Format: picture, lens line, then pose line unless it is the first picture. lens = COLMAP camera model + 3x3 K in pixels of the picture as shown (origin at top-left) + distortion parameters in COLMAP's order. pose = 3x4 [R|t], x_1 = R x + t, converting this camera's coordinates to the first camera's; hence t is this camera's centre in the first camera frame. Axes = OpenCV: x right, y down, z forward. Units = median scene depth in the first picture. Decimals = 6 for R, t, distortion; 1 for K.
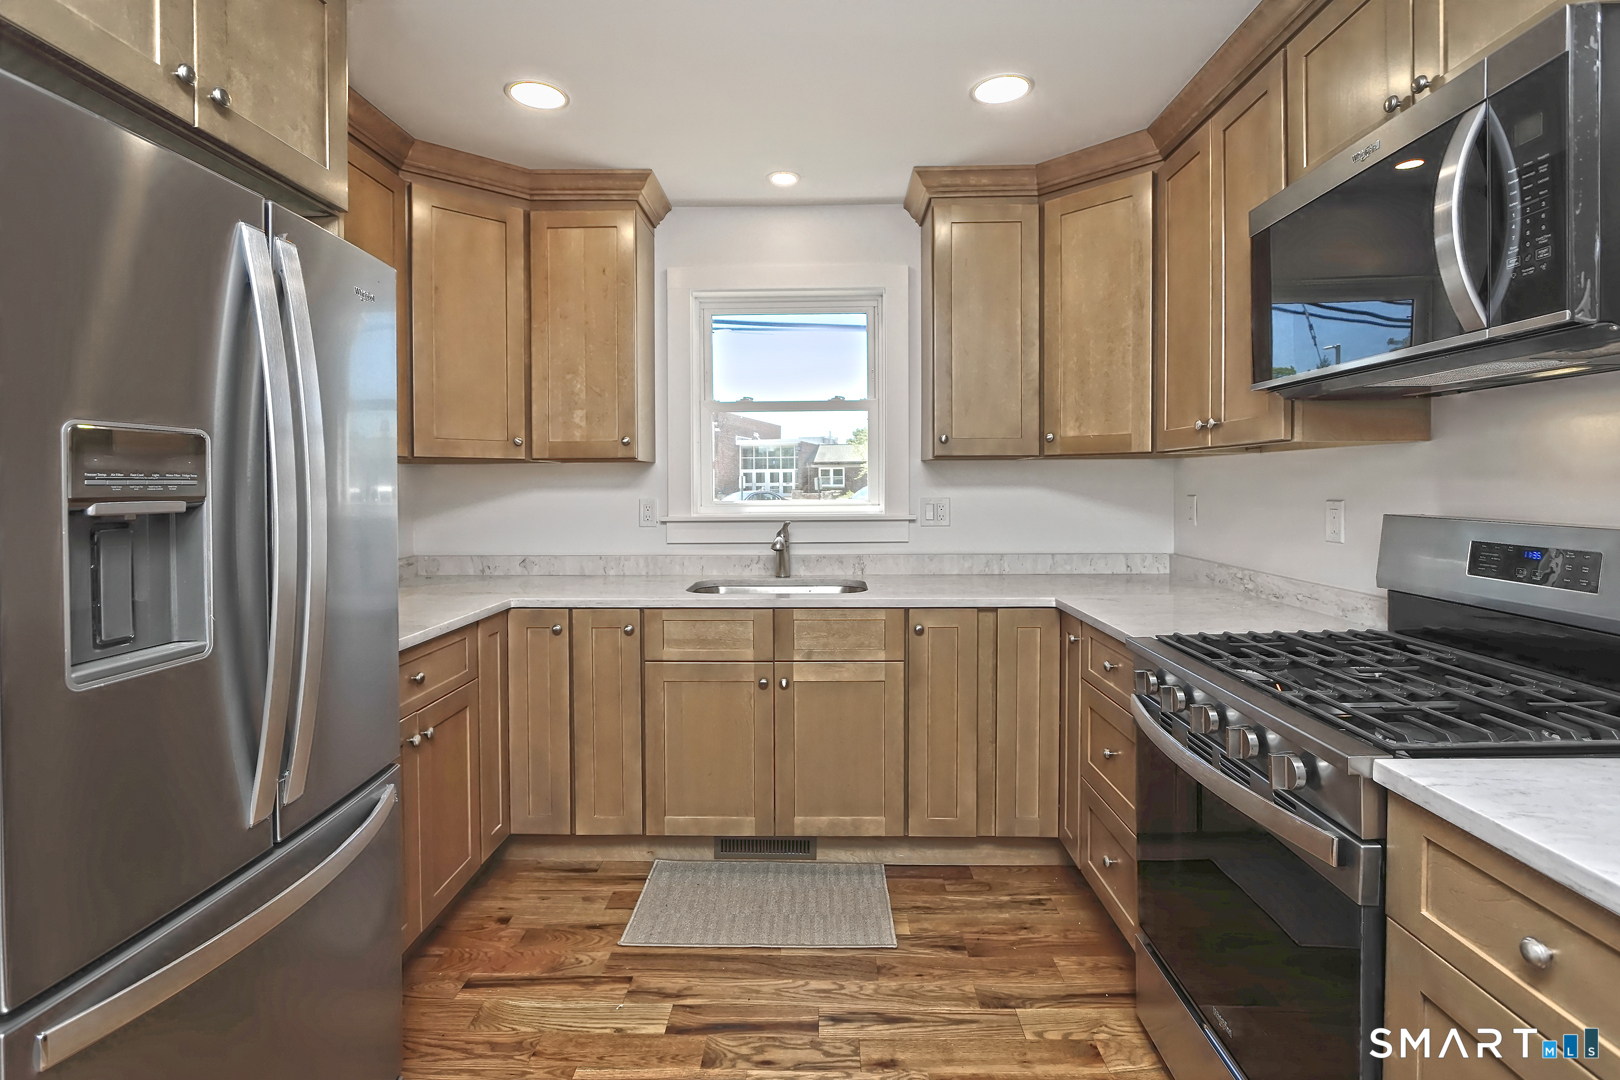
lens RADIAL K [[765.5, 0, 812.5], [0, 765.5, 489.7], [0, 0, 1]] dist [-0.014221, -0.000233]
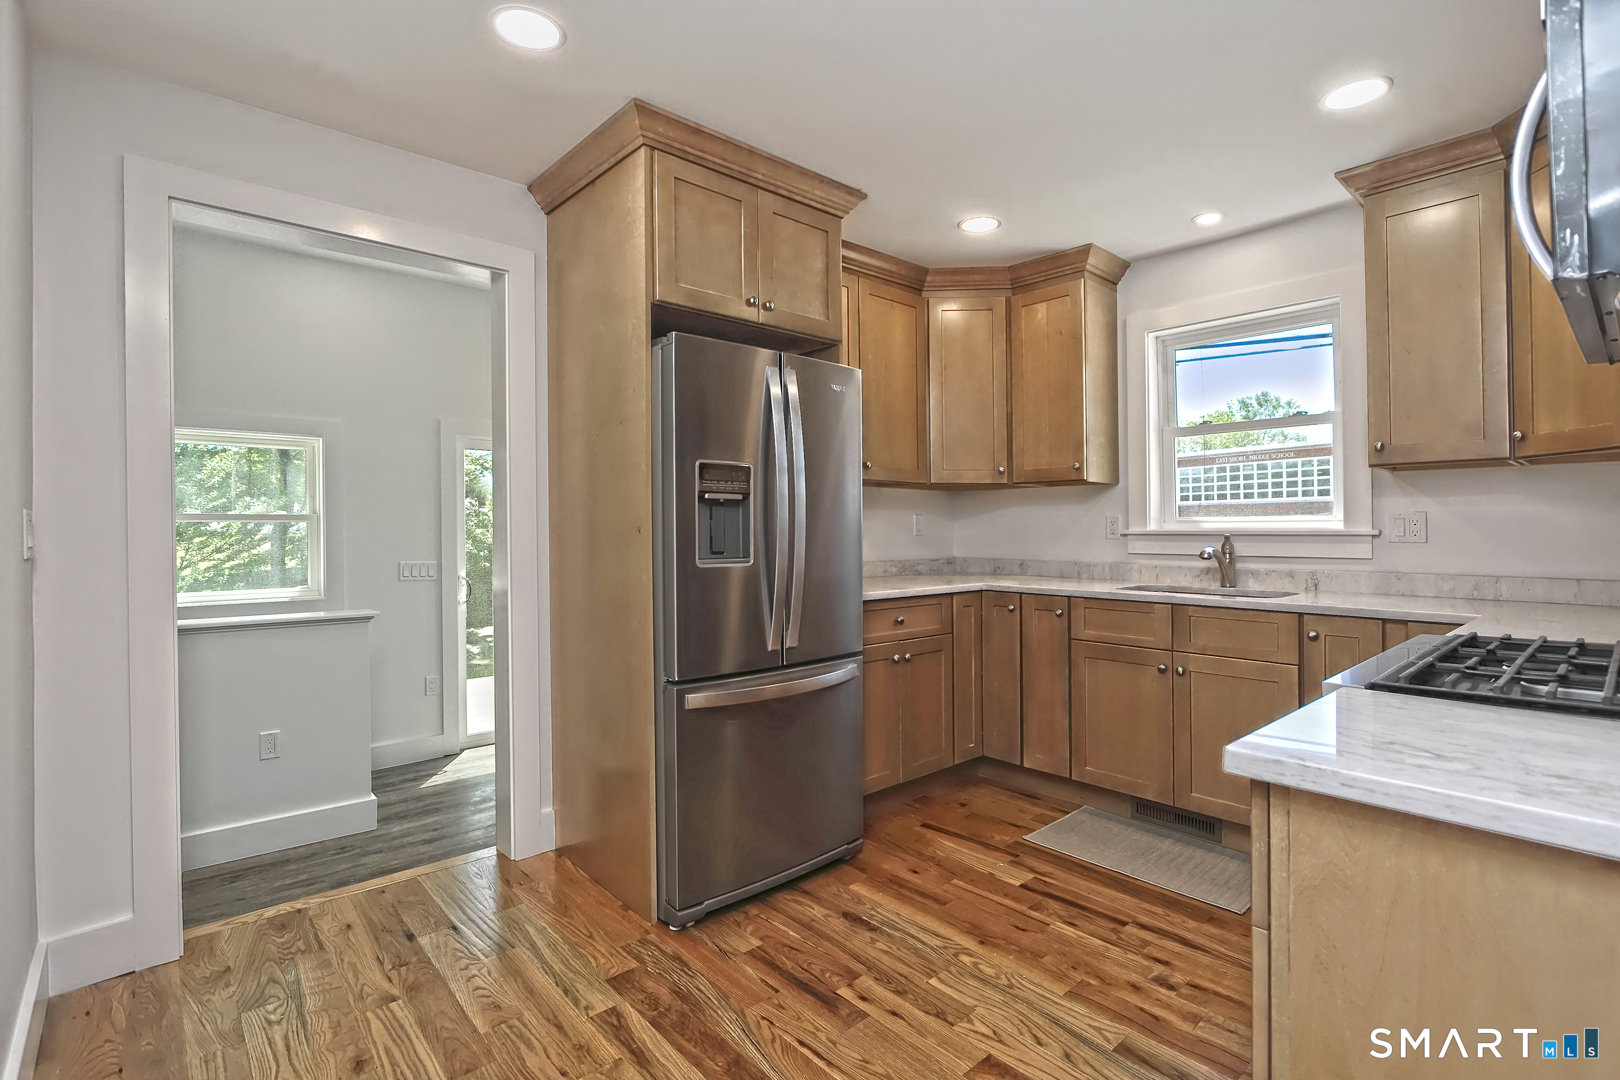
lens RADIAL K [[765.5, 0, 815.5], [0, 765.5, 533.2], [0, 0, 1]] dist [-0.014221, -0.000233]
pose [[0.675838, 0.012663, -0.736942, 0.426847], [-0.012565, 0.999905, 0.005659, 0.048528], [0.736943, 0.005435, 0.675933, -0.164349]]
